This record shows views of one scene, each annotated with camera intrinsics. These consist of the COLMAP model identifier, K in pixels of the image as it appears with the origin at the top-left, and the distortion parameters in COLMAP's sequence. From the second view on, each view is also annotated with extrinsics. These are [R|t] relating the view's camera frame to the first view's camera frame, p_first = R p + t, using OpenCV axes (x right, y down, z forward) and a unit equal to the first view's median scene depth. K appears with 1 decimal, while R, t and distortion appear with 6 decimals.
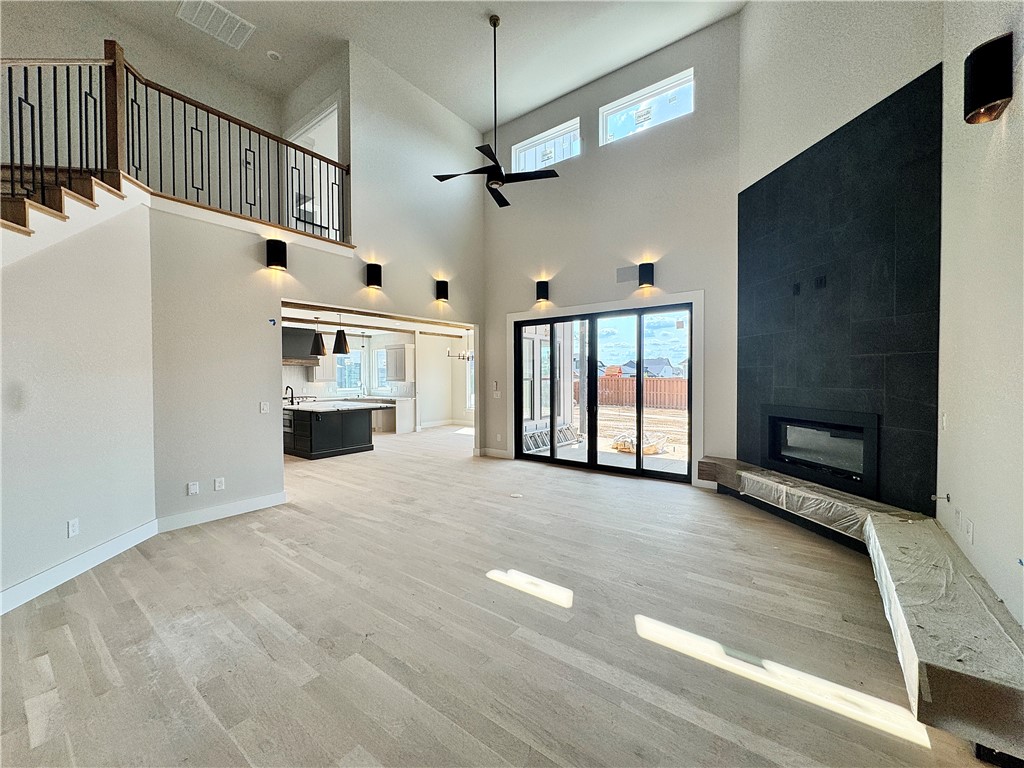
lens RADIAL K [[409.4, 0, 511.0], [0, 409.4, 384.8], [0, 0, 1]] dist [-0.003239, 0.000325]
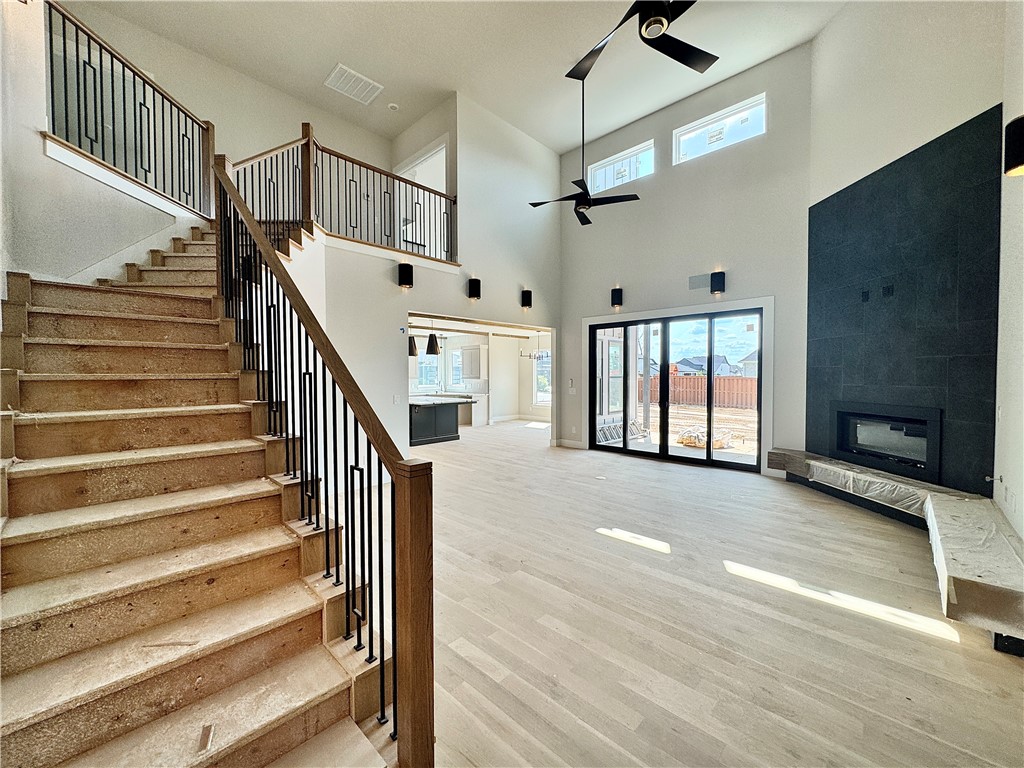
lens RADIAL K [[409.4, 0, 511.0], [0, 409.4, 384.9], [0, 0, 1]] dist [-0.003239, 0.000325]
pose [[0.993476, 0.004626, -0.113948, -0.126814], [-0.004043, 0.999978, 0.005348, 0.003357], [0.113970, -0.004853, 0.993472, -0.207811]]
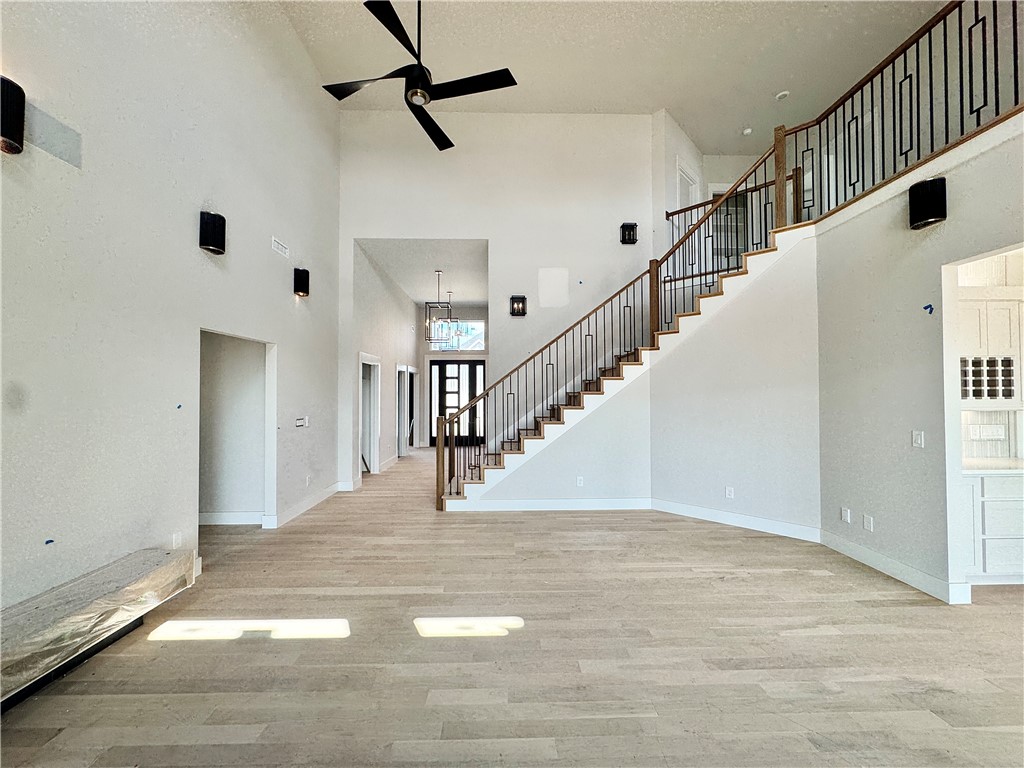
lens RADIAL K [[409.4, 0, 511.2], [0, 409.4, 383.1], [0, 0, 1]] dist [-0.003239, 0.000325]
pose [[-0.780931, -0.006970, -0.624579, 0.367468], [-0.005480, 0.999976, -0.004308, -0.032427], [0.624594, 0.000058, -0.780950, 1.190685]]
